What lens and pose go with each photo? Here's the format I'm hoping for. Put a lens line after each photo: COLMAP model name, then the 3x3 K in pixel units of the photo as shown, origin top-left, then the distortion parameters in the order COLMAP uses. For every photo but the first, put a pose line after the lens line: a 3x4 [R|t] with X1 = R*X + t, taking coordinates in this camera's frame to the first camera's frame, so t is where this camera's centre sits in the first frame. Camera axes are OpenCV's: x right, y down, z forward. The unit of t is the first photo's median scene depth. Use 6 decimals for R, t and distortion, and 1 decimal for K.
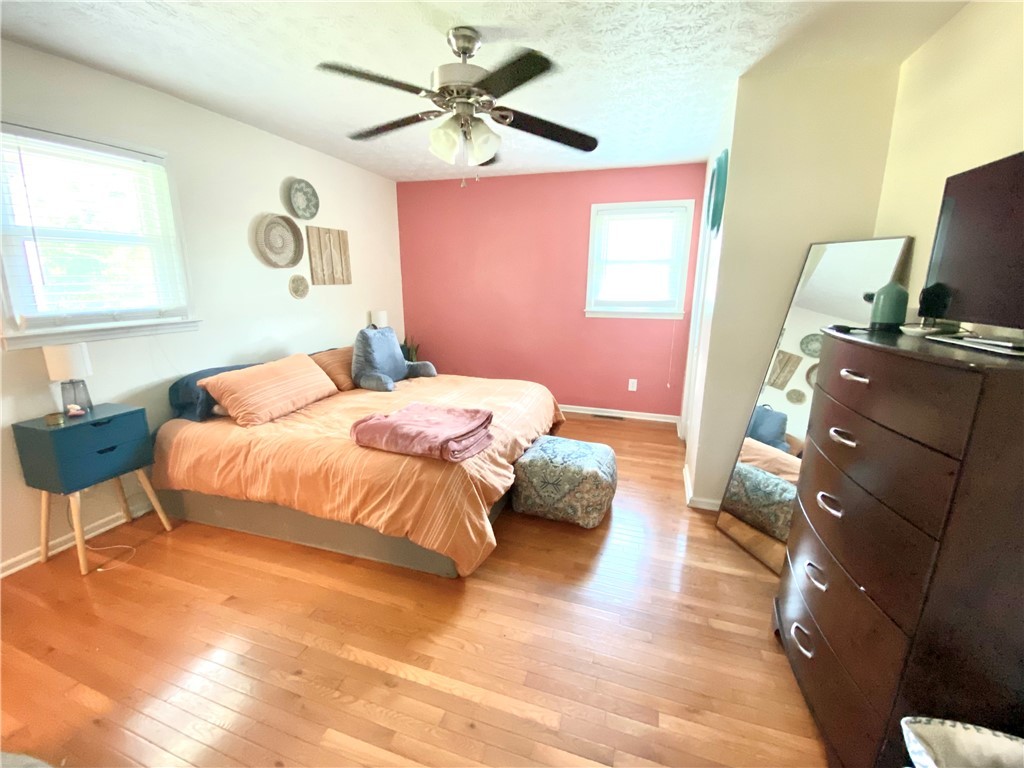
lens RADIAL K [[422.4, 0, 512.0], [0, 422.4, 384.0], [0, 0, 1]] dist [0.015111, -0.020503]
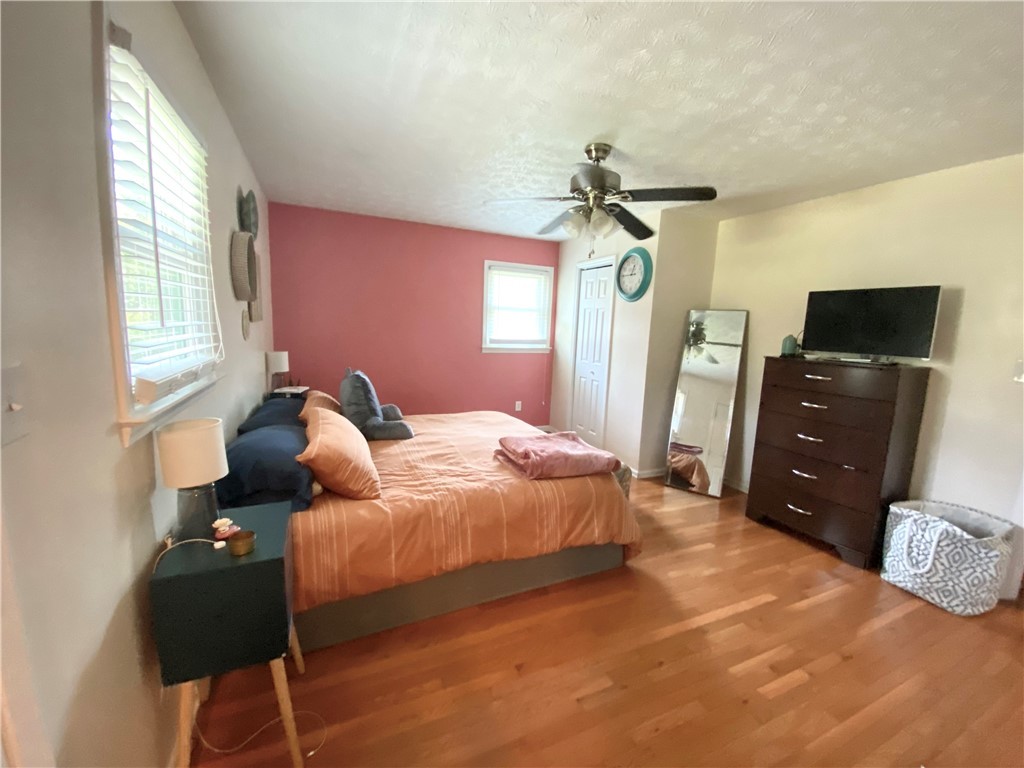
lens RADIAL K [[408.3, 0, 512.0], [0, 408.3, 384.0], [0, 0, 1]] dist [0.000684, -0.000034]
pose [[0.742577, -0.074578, 0.665596, -0.945866], [0.124777, 0.991787, -0.028082, -0.061901], [-0.658035, 0.103904, 0.745784, 0.221945]]
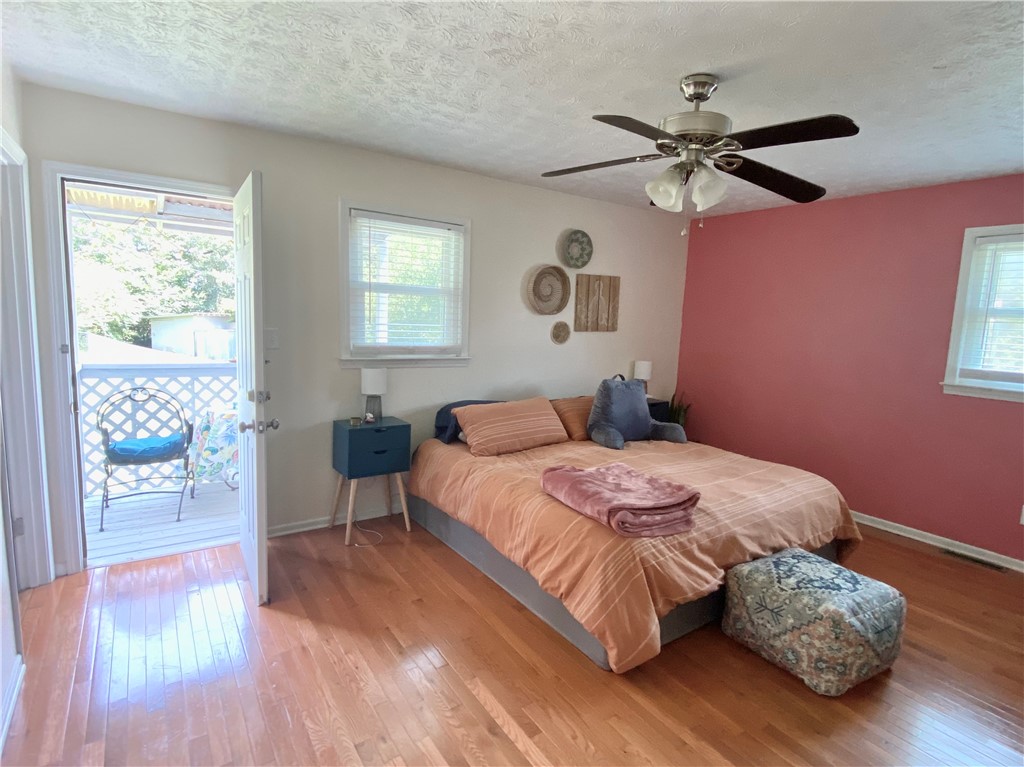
lens RADIAL K [[514.2, 0, 512.0], [0, 514.2, 383.5], [0, 0, 1]] dist [0.088347, -0.103816]
pose [[0.790668, 0.099557, -0.604096, 0.250697], [-0.173539, 0.982667, -0.065188, -0.013630], [0.587136, 0.156376, 0.794241, -0.048069]]
